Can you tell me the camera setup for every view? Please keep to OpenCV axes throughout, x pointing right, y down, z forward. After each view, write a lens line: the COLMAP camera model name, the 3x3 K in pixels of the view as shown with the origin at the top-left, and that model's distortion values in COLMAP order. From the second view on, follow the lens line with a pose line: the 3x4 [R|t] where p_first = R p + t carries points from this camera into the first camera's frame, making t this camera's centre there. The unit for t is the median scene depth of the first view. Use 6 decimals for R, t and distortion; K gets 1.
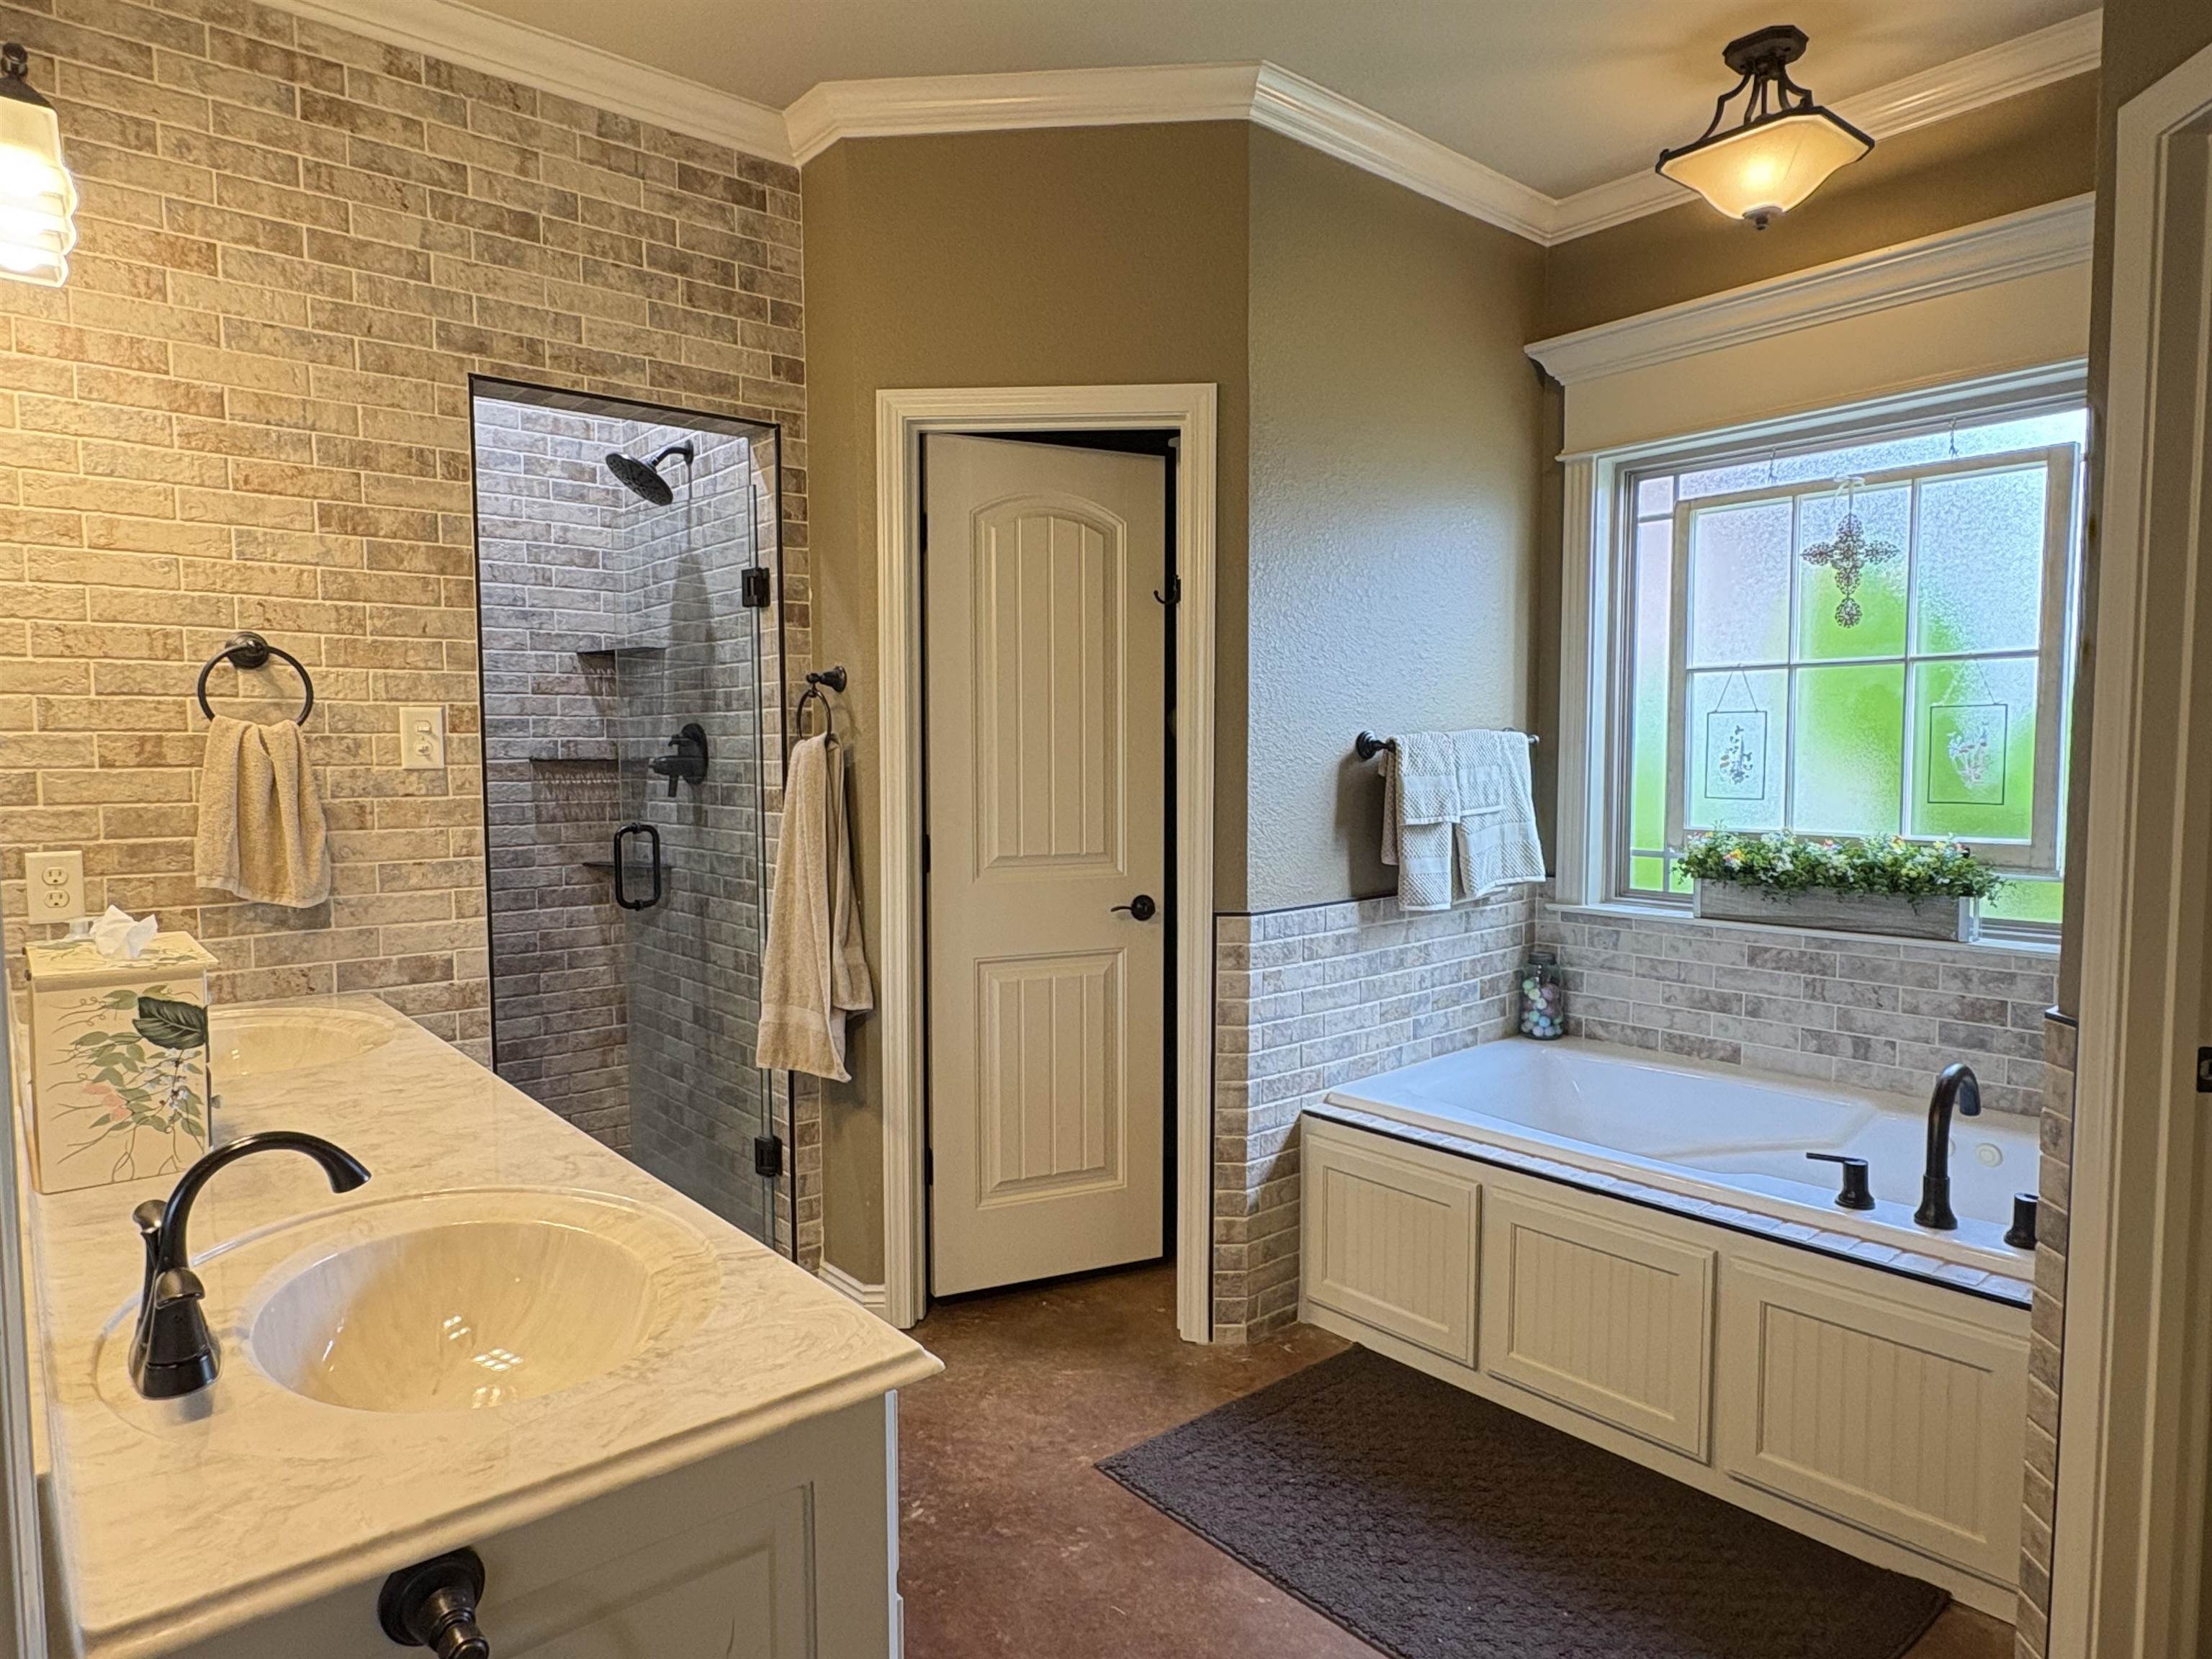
lens RADIAL K [[1329.6, 0, 1100.0], [0, 1329.6, 829.3], [0, 0, 1]] dist [-0.002111, 0.005080]
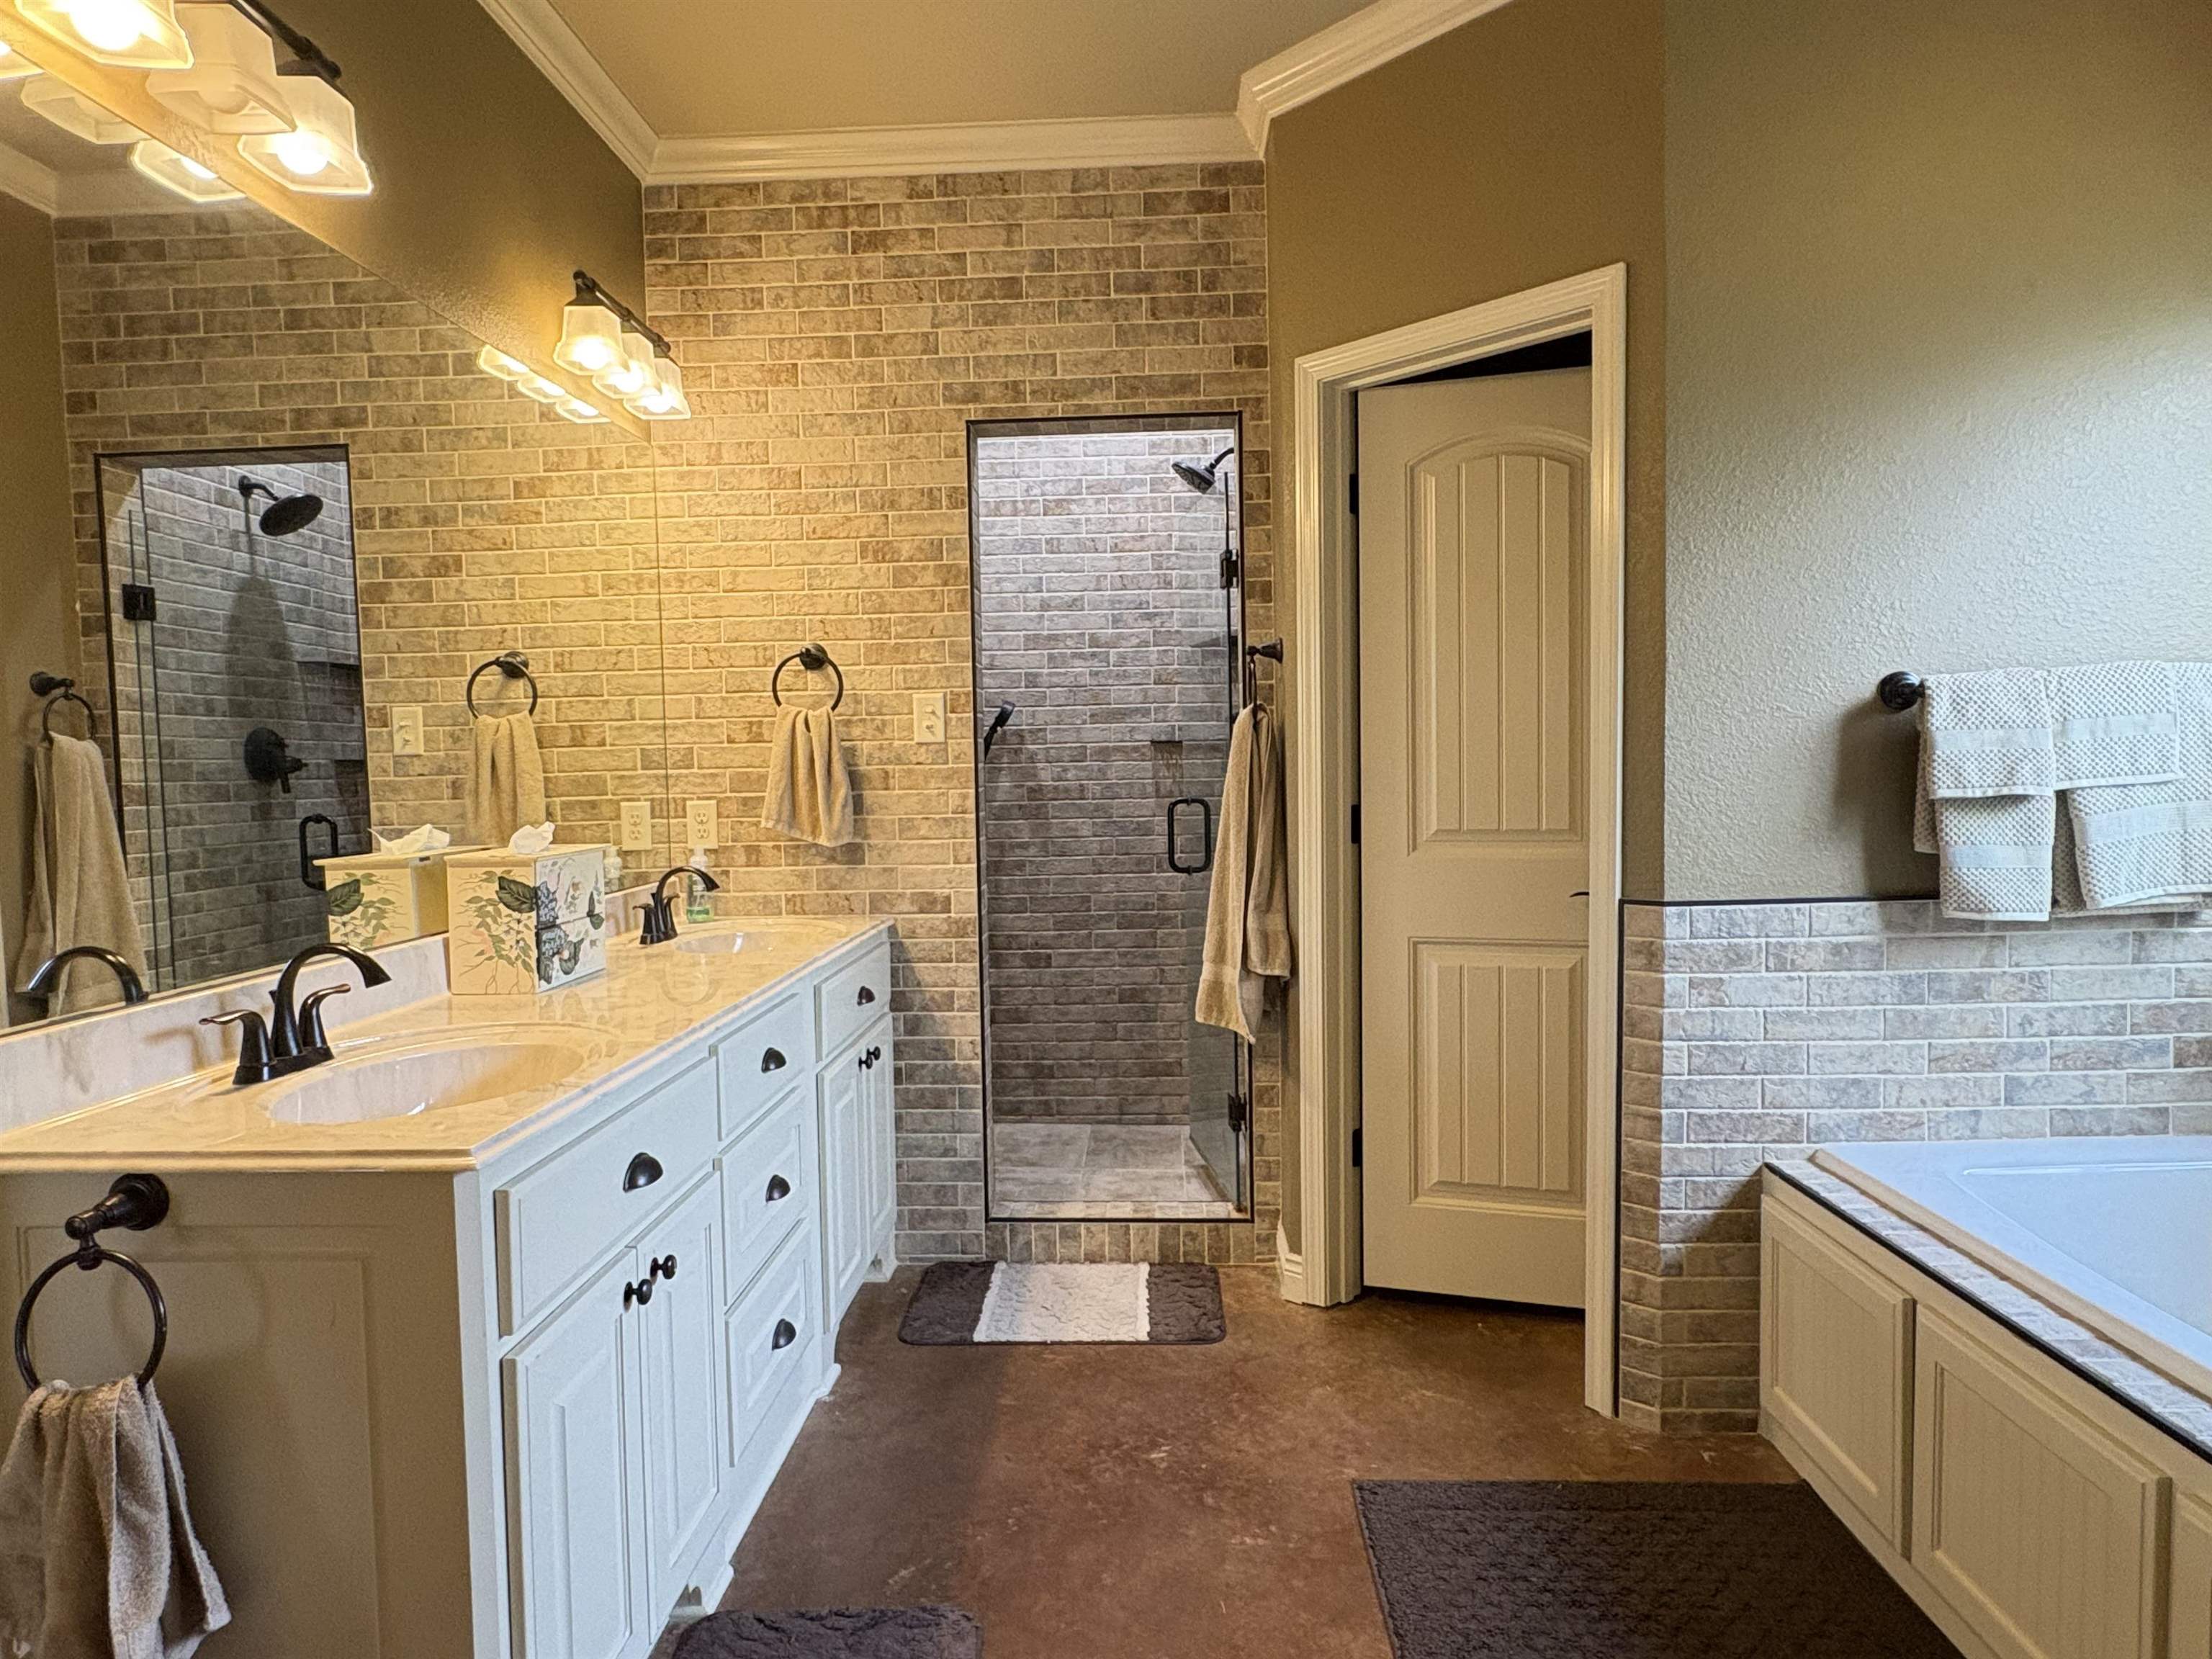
lens RADIAL K [[1329.6, 0, 1100.0], [0, 1329.6, 829.3], [0, 0, 1]] dist [-0.002111, 0.005080]
pose [[0.731044, 0.022195, -0.681969, 0.412330], [-0.025205, 0.999667, 0.005516, 0.022342], [0.681865, 0.013156, 0.731360, 0.169640]]
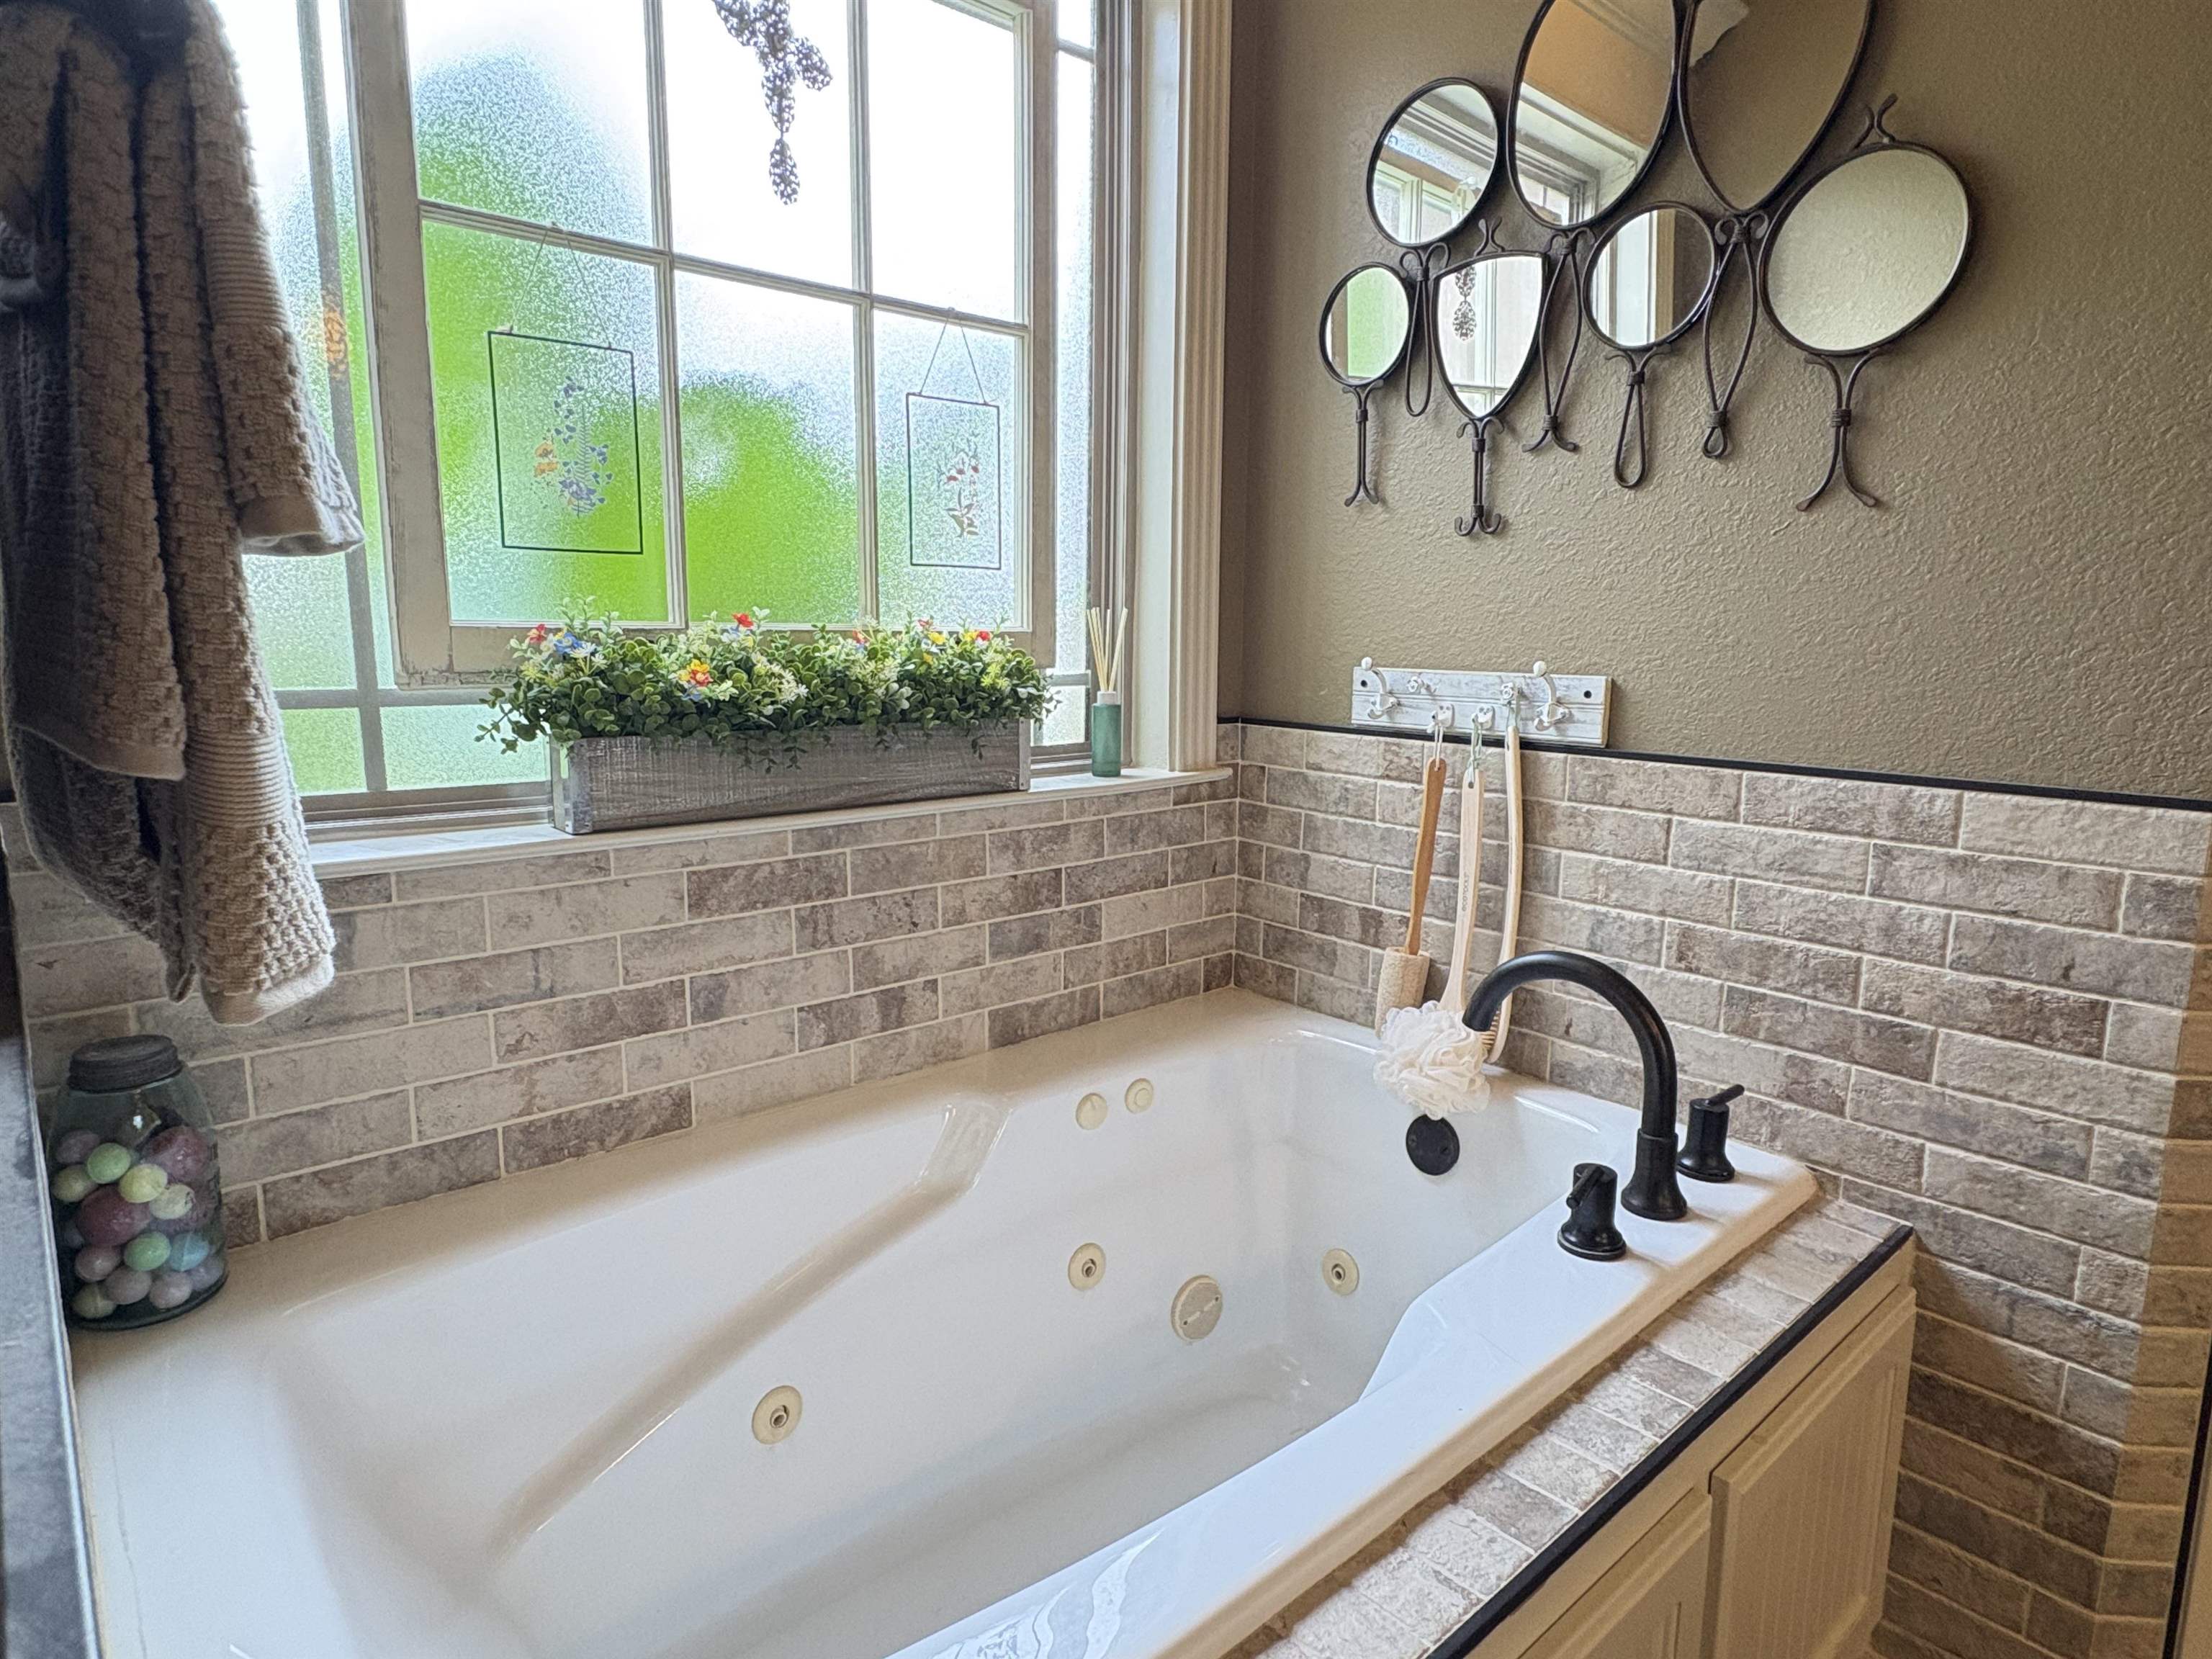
lens RADIAL K [[1248.2, 0, 1099.4], [0, 1248.2, 837.7], [0, 0, 1]] dist [-0.001146, 0.001705]
pose [[-0.017581, -0.157761, 0.987321, 0.065617], [0.054496, 0.985854, 0.158498, 0.015805], [-0.998359, 0.056592, -0.008735, 0.954485]]
